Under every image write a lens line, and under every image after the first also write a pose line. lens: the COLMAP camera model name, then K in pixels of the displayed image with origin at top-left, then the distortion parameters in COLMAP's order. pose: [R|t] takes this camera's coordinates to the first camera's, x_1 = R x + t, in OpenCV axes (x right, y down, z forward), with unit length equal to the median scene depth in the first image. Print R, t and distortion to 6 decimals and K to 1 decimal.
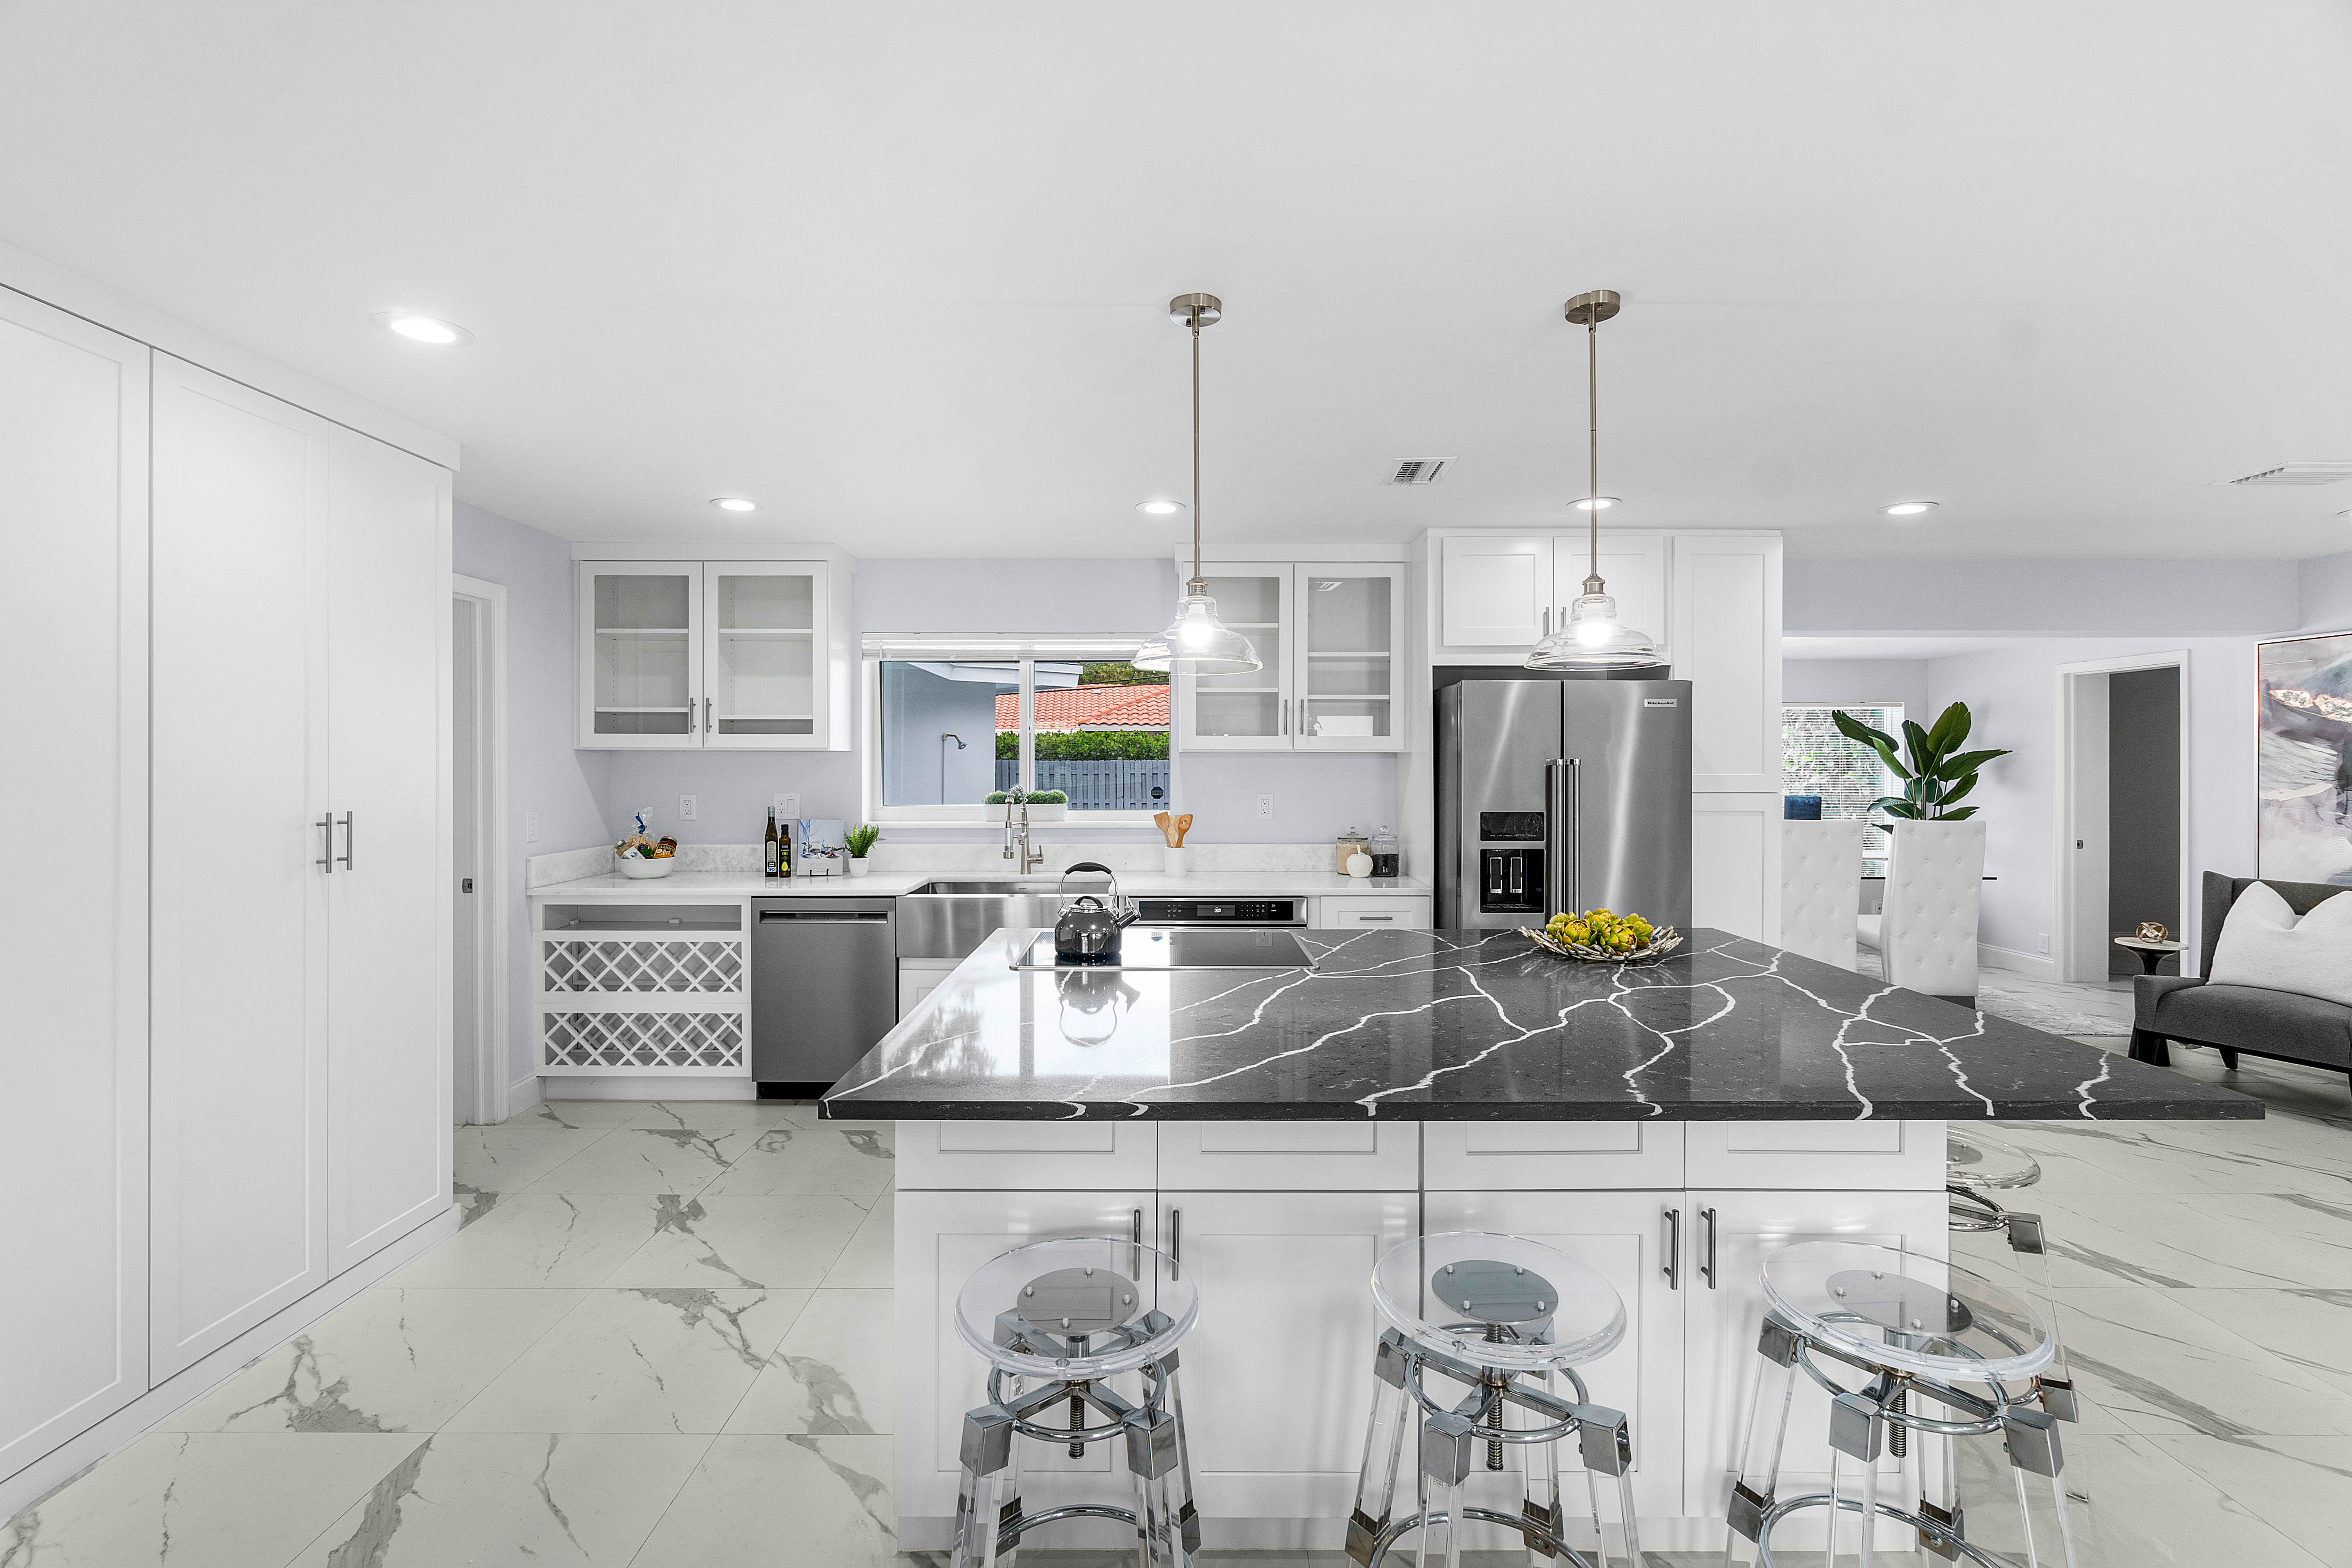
lens RADIAL K [[1013.4, 0, 1171.5], [0, 1013.4, 771.5], [0, 0, 1]] dist [-0.003704, 0.000946]
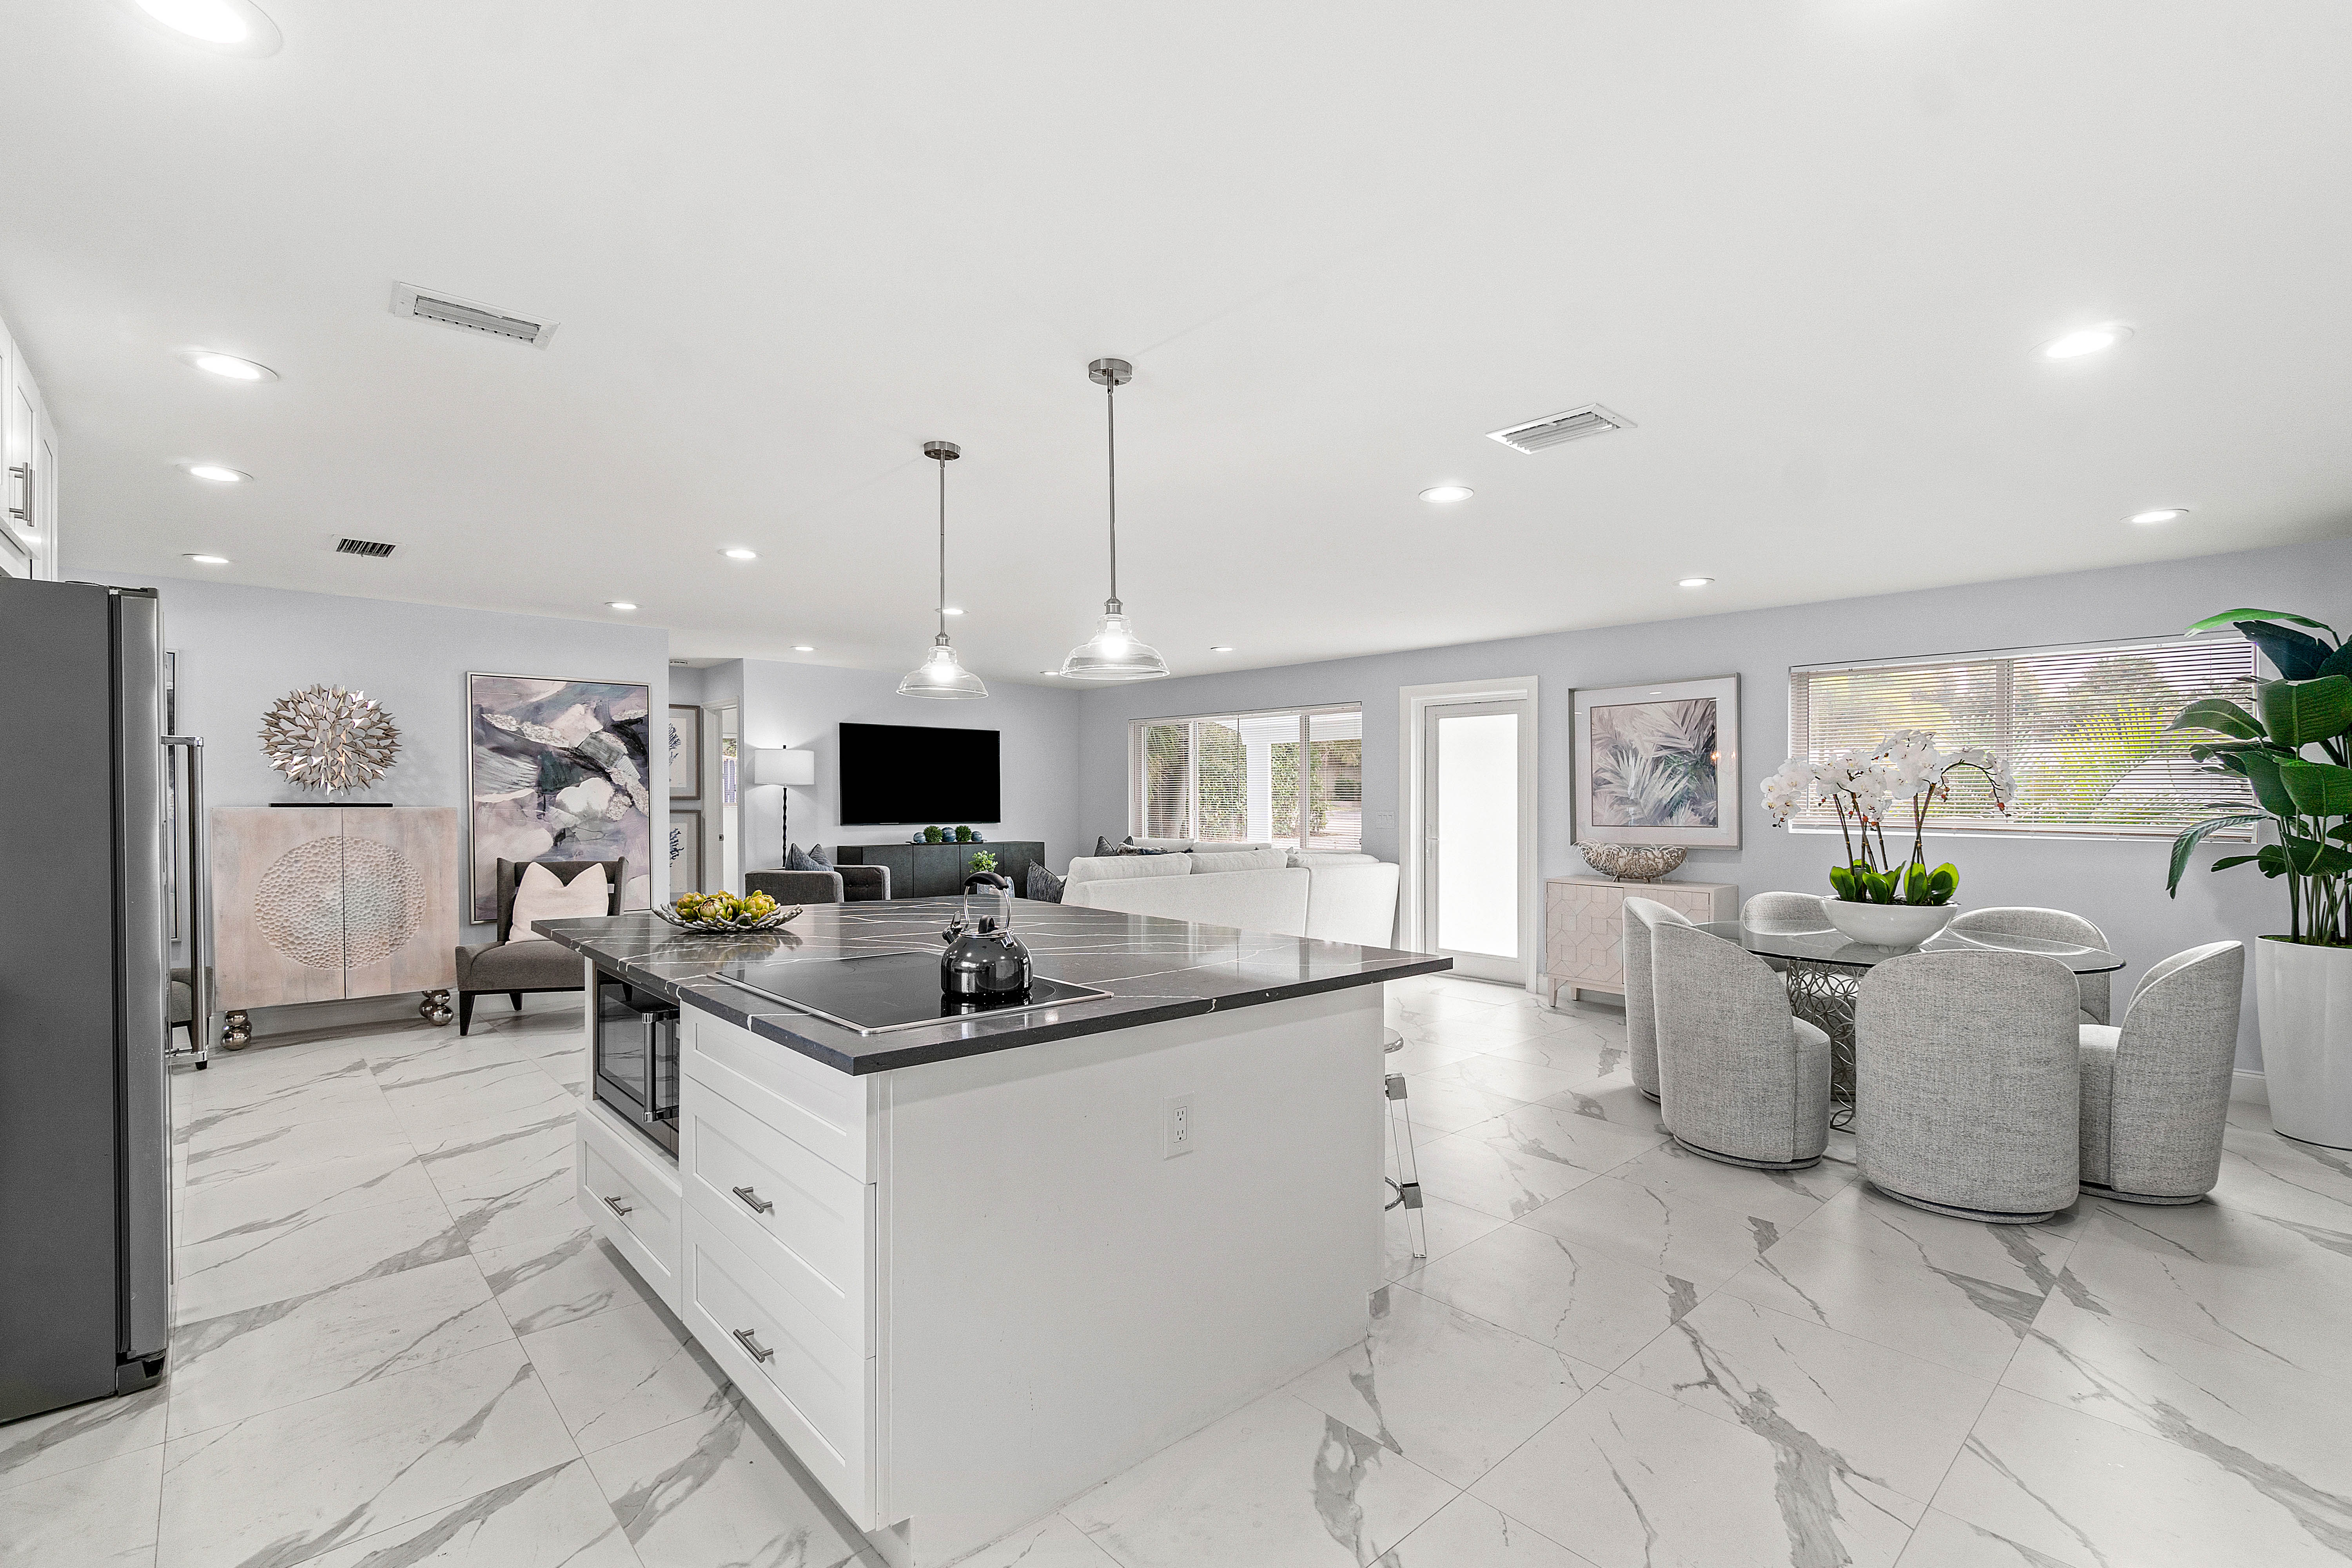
lens RADIAL K [[1022.9, 0, 1180.9], [0, 1022.9, 825.5], [0, 0, 1]] dist [0.001566, -0.000028]
pose [[-0.680938, -0.022703, 0.731989, -0.434647], [-0.003992, 0.999620, 0.027289, 0.022735], [-0.732330, 0.015660, -0.680769, 0.841526]]
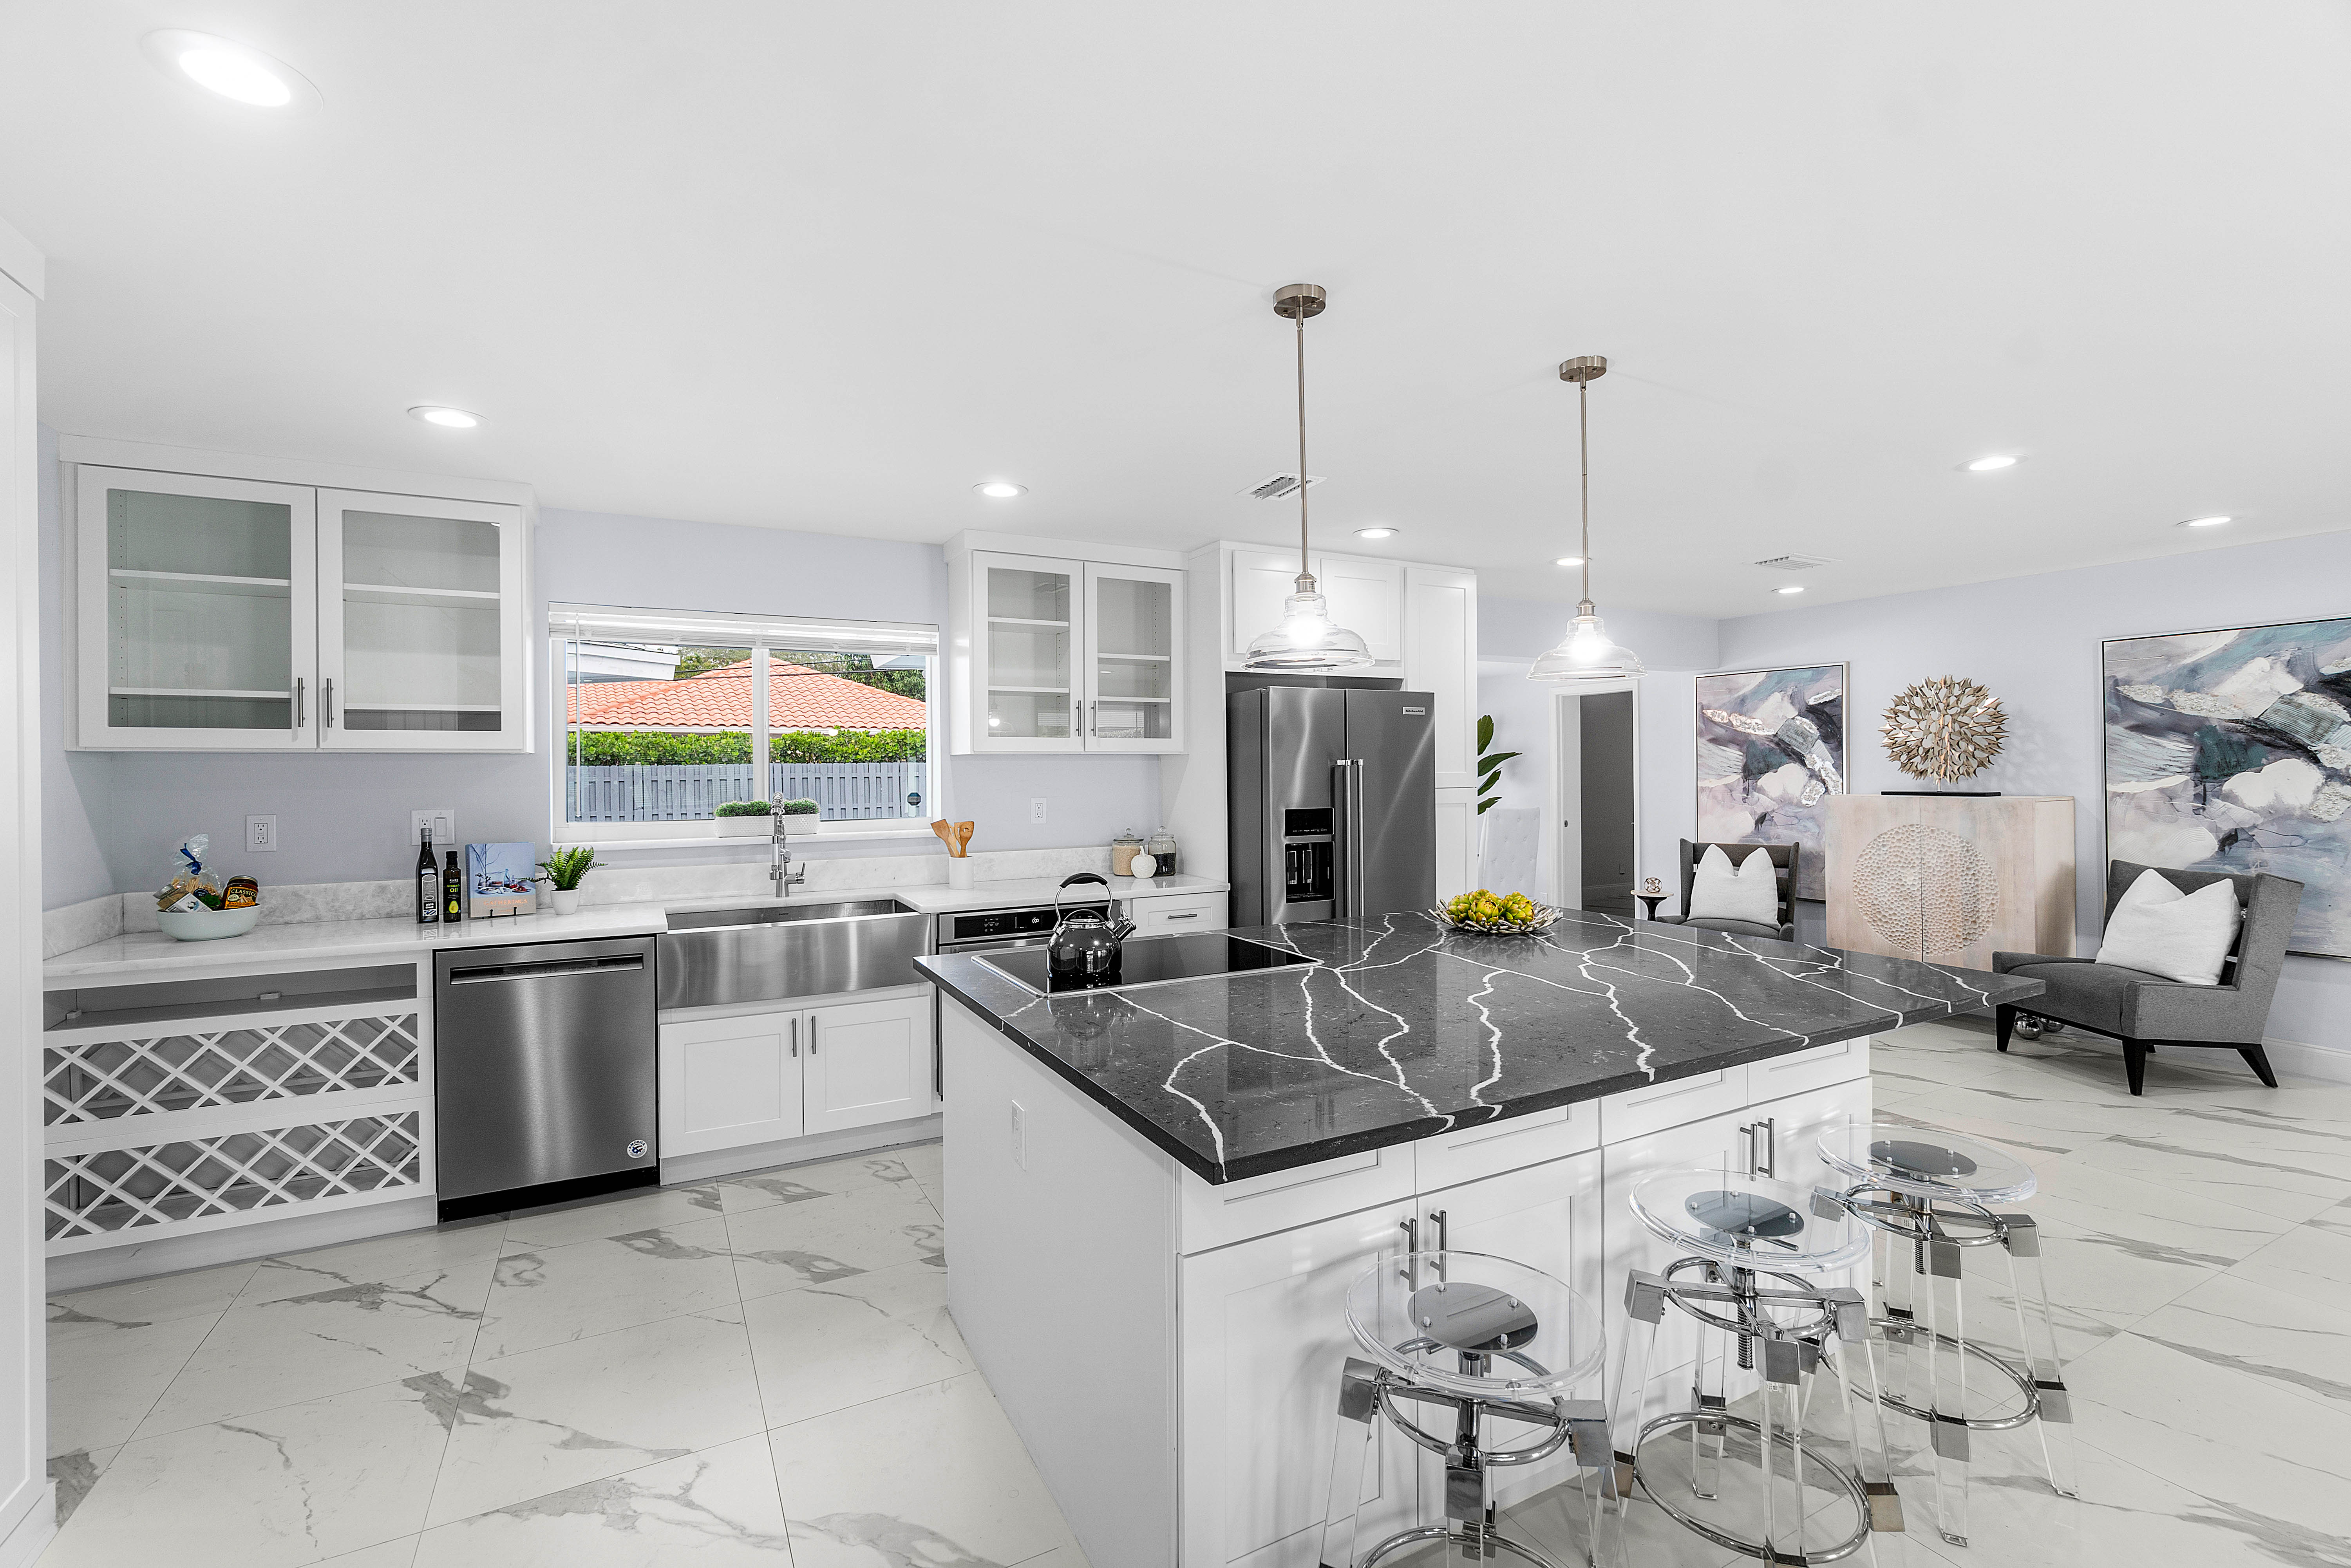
lens RADIAL K [[1013.0, 0, 1171.1], [0, 1013.0, 771.5], [0, 0, 1]] dist [-0.003704, 0.000946]
pose [[0.886236, -0.009108, 0.463145, -0.260233], [0.010948, 0.999939, -0.001285, -0.000184], [-0.463105, 0.006209, 0.886281, 0.090647]]
